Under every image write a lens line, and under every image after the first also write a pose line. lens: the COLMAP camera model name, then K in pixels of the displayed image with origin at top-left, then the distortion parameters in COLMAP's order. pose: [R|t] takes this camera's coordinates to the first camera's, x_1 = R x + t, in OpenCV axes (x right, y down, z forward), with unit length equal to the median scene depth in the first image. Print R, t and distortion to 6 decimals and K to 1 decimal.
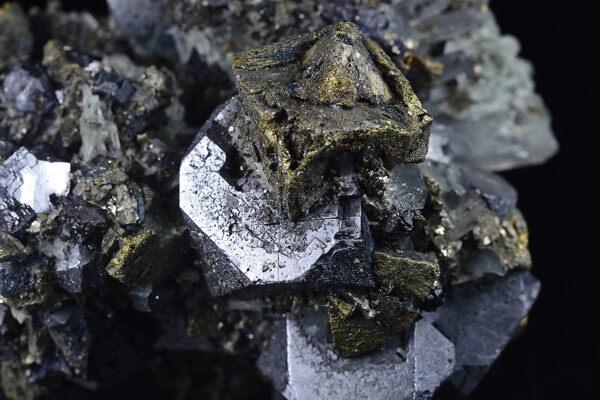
lens RADIAL K [[1782.7, 0, 300.4], [0, 1782.7, 199.7], [0, 0, 1]] dist [-0.049233, 0.000000]
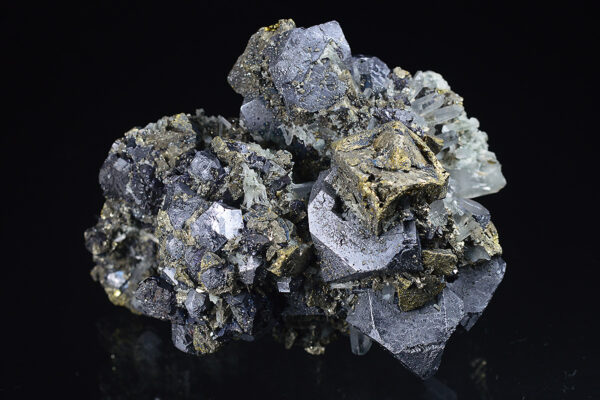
lens RADIAL K [[1782.7, 0, 299.8], [0, 1782.7, 200.3], [0, 0, 1]] dist [-0.049233, 0.000000]
pose [[0.992000, -0.053660, 0.114266, -0.267206], [0.053659, 0.998555, 0.003082, -0.031404], [-0.114267, 0.003074, 0.993445, -0.719561]]
